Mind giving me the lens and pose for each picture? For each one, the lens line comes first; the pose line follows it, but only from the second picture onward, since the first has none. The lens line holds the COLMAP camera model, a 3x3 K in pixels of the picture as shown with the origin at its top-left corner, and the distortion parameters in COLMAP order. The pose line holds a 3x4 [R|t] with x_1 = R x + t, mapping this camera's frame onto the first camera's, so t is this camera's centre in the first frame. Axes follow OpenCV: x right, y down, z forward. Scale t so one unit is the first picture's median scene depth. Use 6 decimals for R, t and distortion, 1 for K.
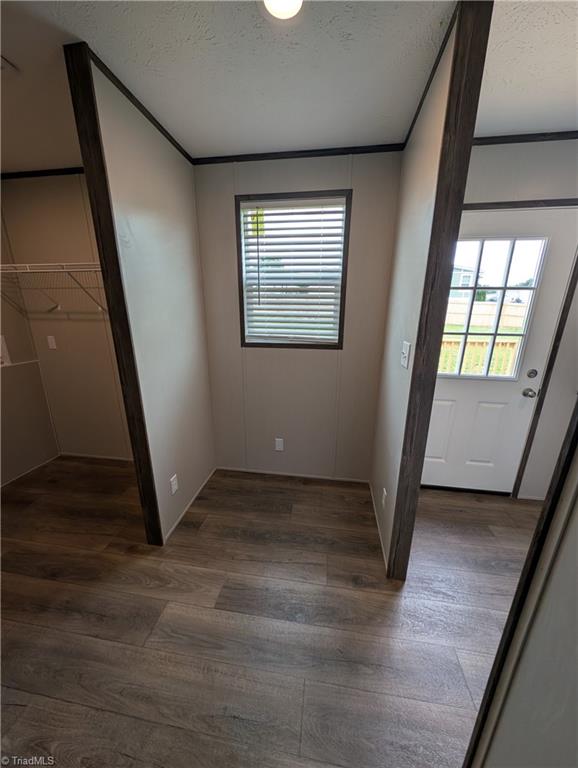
lens RADIAL K [[271.9, 0, 290.7], [0, 271.9, 384.3], [0, 0, 1]] dist [0.000583, -0.000310]
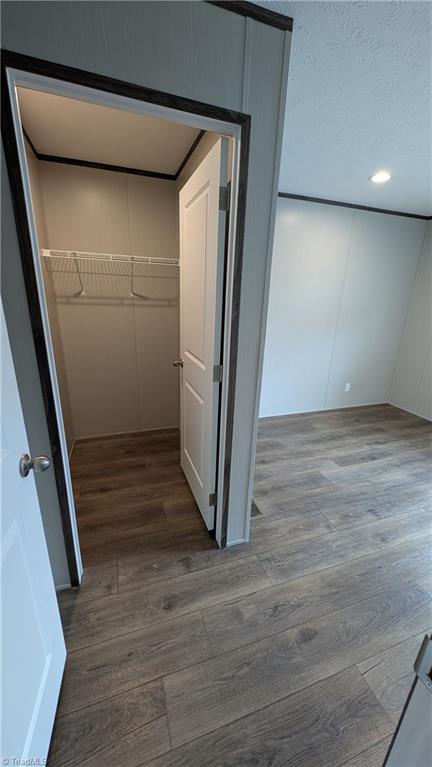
lens RADIAL K [[288.7, 0, 216.0], [0, 288.7, 383.5], [0, 0, 1]] dist [-0.002434, -0.000435]
pose [[0.889656, -0.118788, 0.440909, -1.293573], [0.101984, 0.992870, 0.061714, 0.053657], [-0.445096, -0.009939, 0.895428, -0.244585]]
